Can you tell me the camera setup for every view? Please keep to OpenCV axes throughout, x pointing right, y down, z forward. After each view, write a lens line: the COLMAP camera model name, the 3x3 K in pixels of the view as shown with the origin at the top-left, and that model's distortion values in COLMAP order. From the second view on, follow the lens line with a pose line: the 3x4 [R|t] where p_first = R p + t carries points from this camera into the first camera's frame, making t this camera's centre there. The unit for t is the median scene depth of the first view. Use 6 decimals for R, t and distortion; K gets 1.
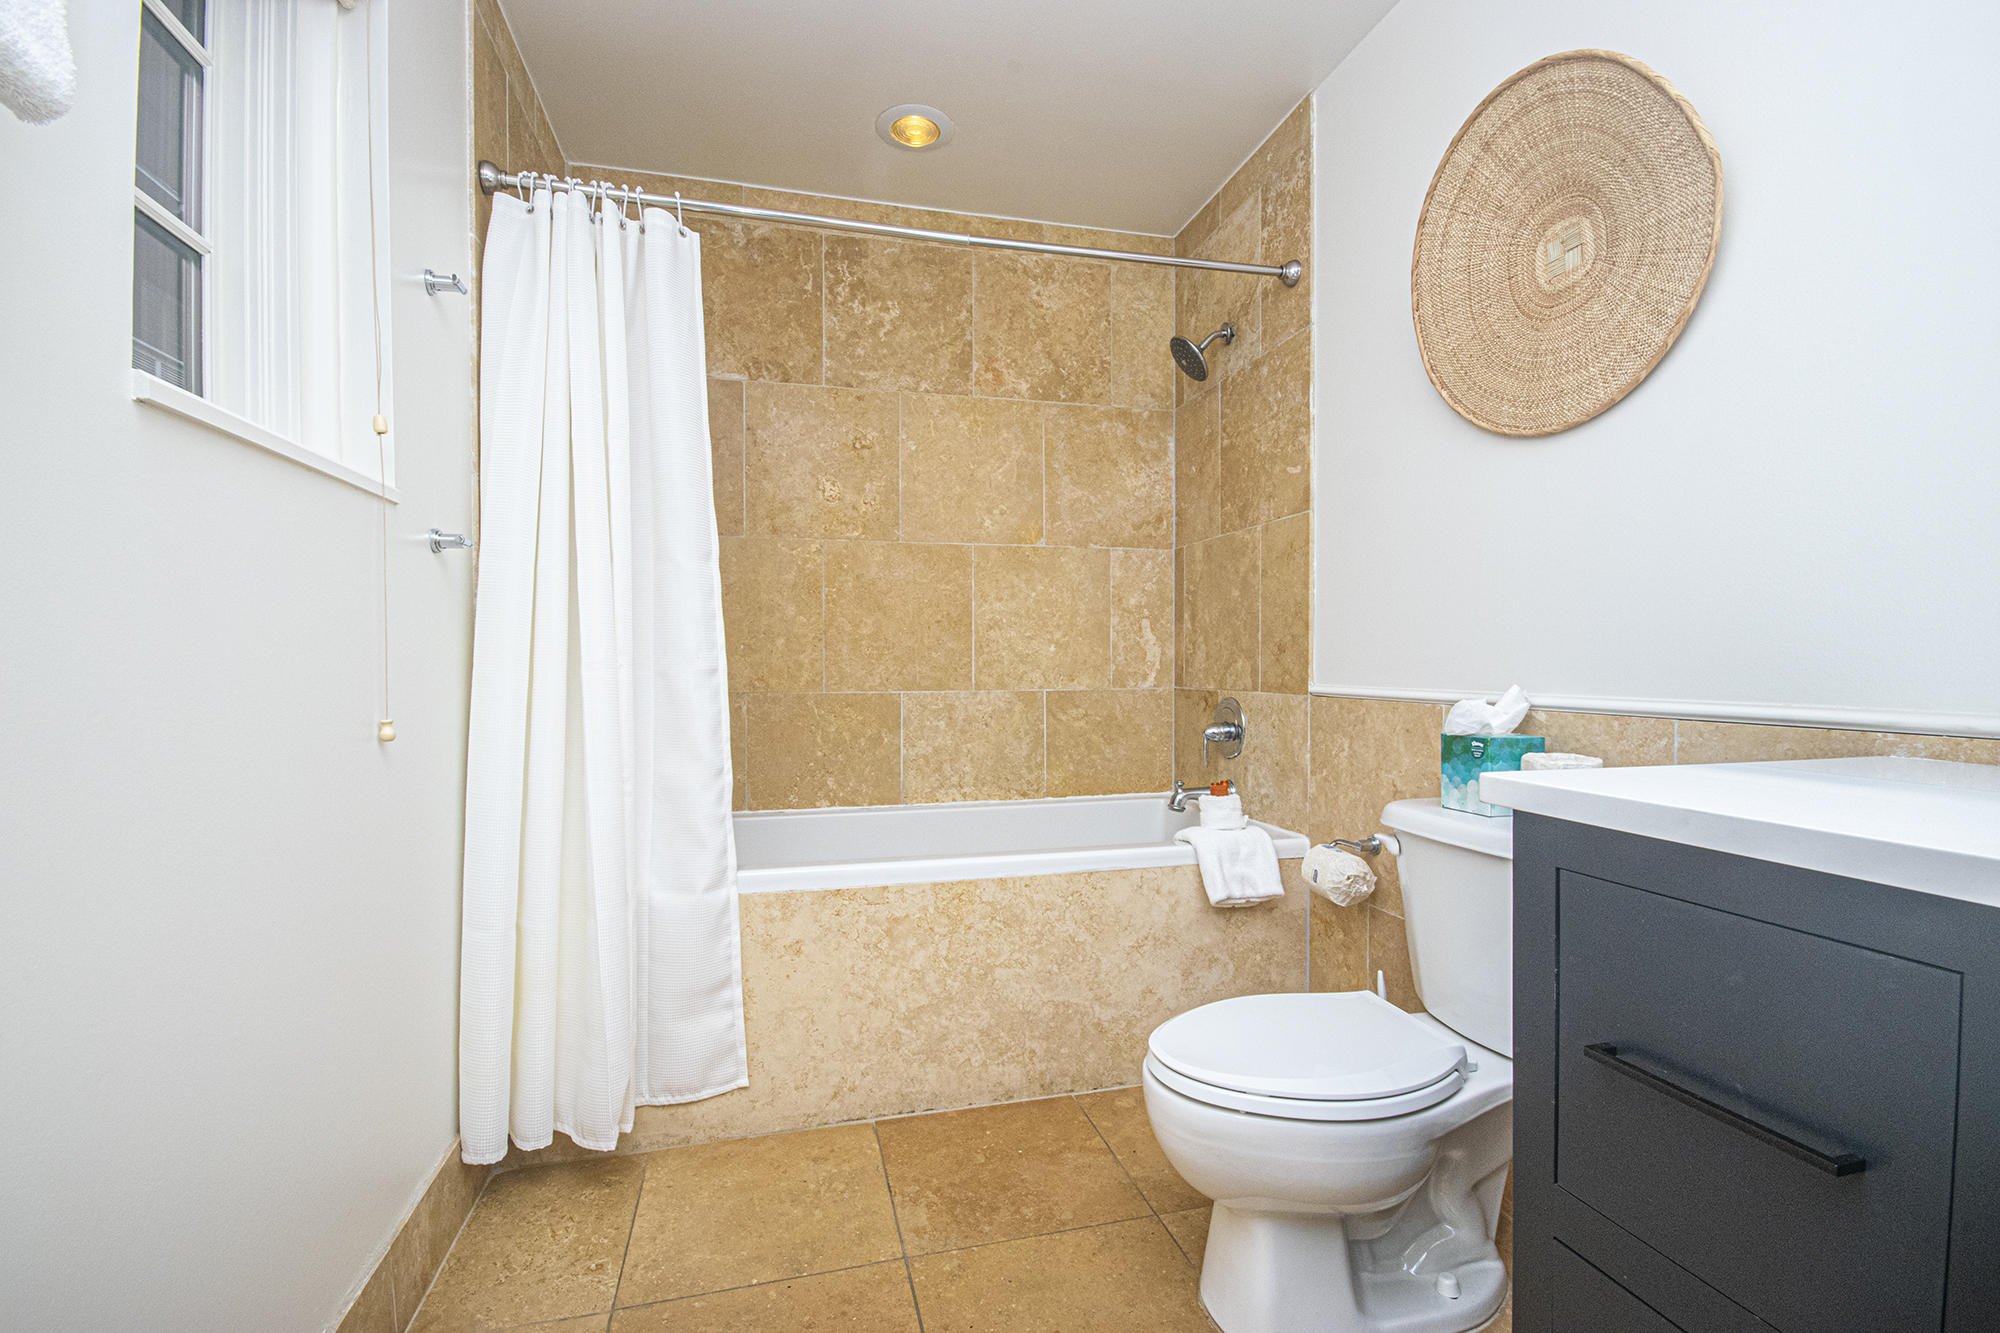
lens RADIAL K [[873.2, 0, 1000.0], [0, 873.2, 666.5], [0, 0, 1]] dist [0.016531, -0.015208]
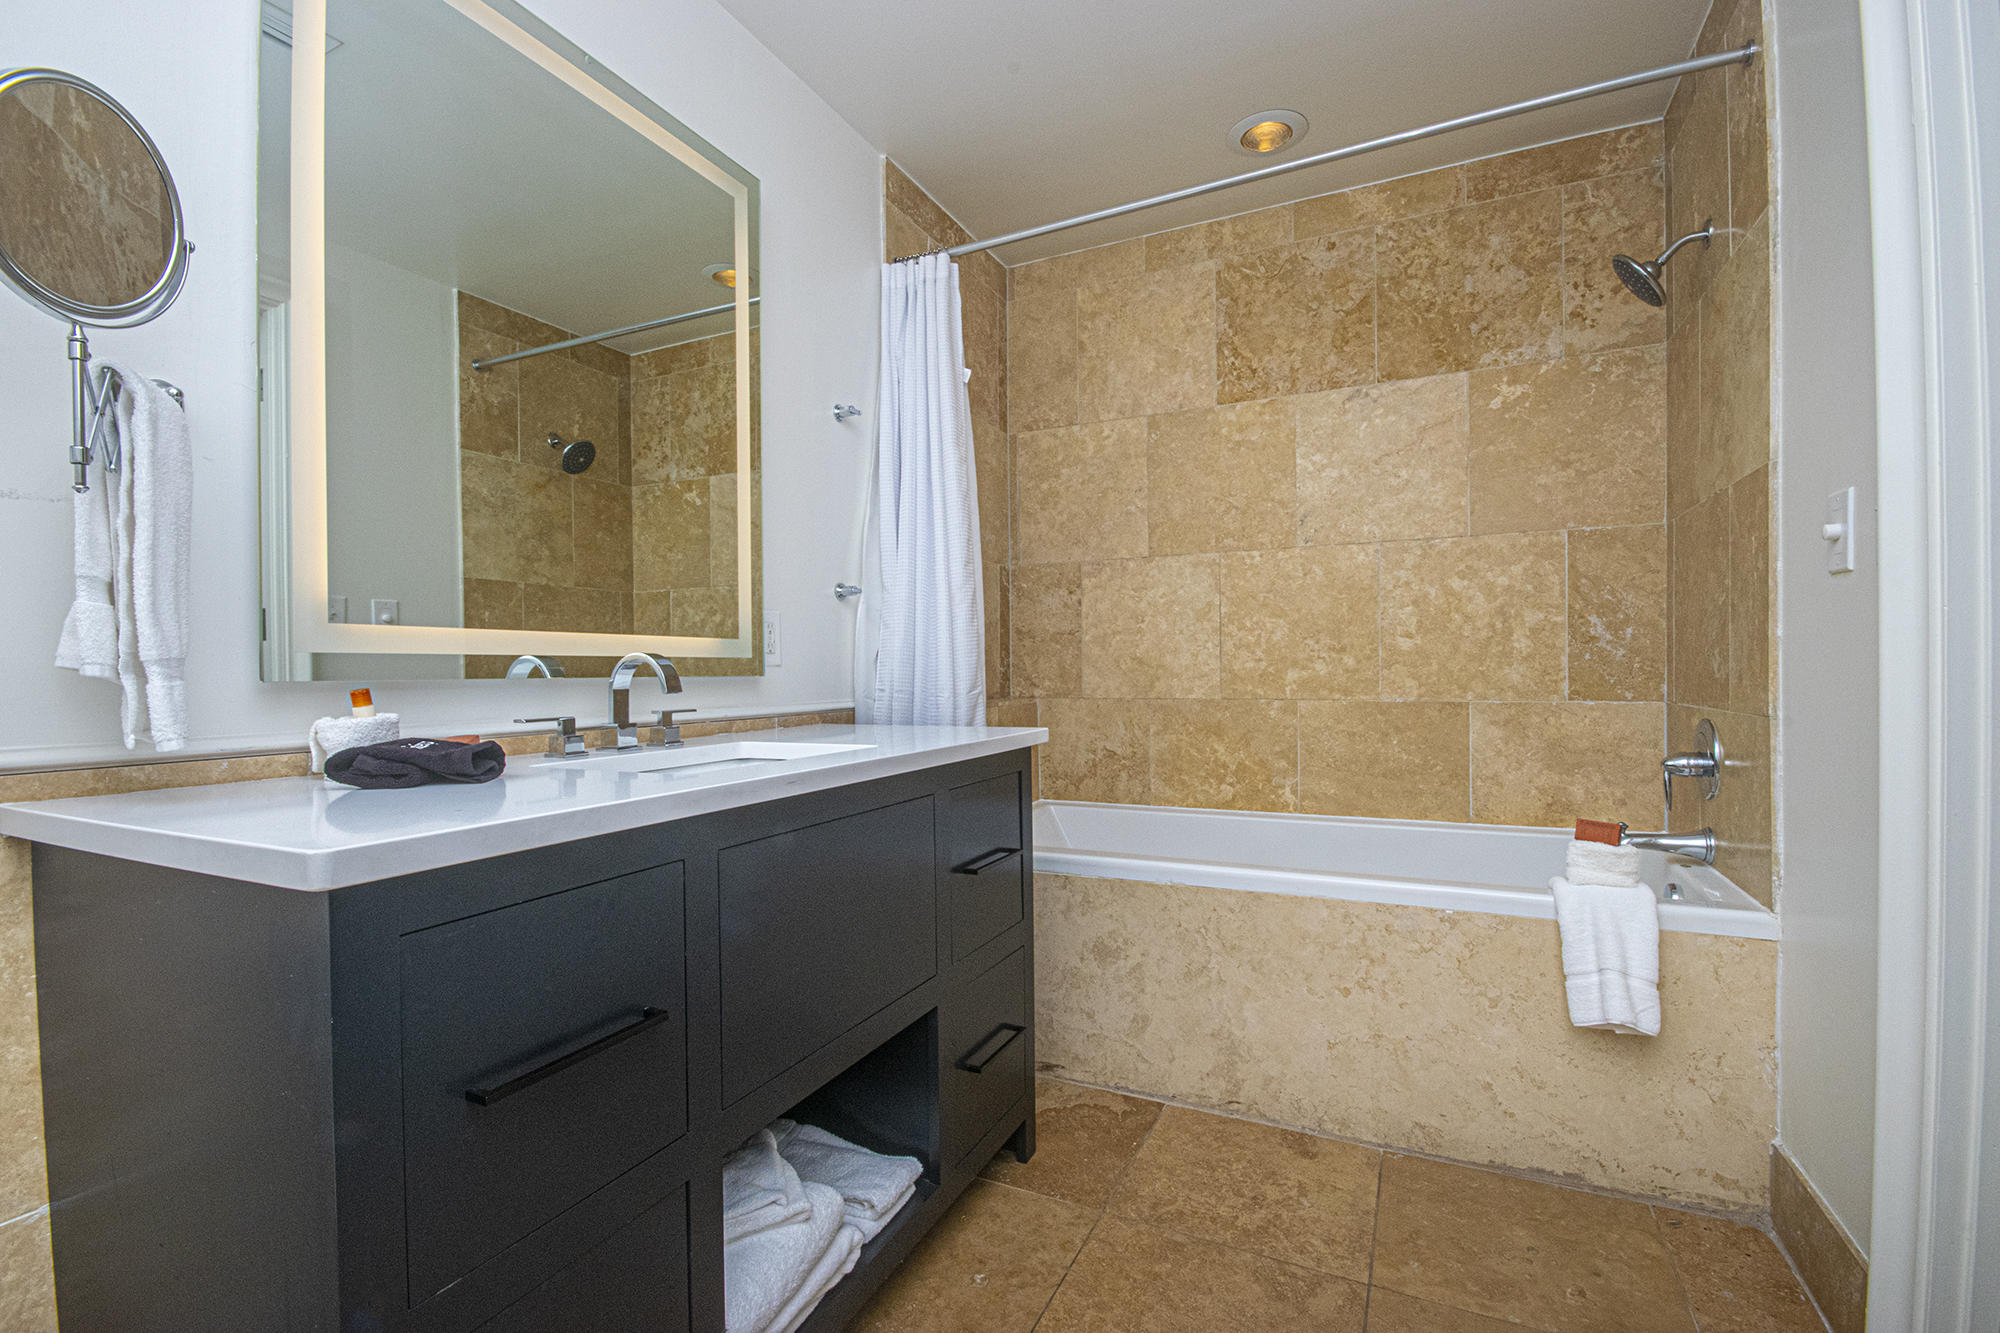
lens RADIAL K [[873.2, 0, 1000.0], [0, 873.2, 666.5], [0, 0, 1]] dist [0.016531, -0.015208]
pose [[0.759094, 0.001931, -0.650978, 0.295078], [0.002266, 0.999982, 0.005609, -0.015219], [0.650977, -0.005733, 0.759076, 0.040575]]
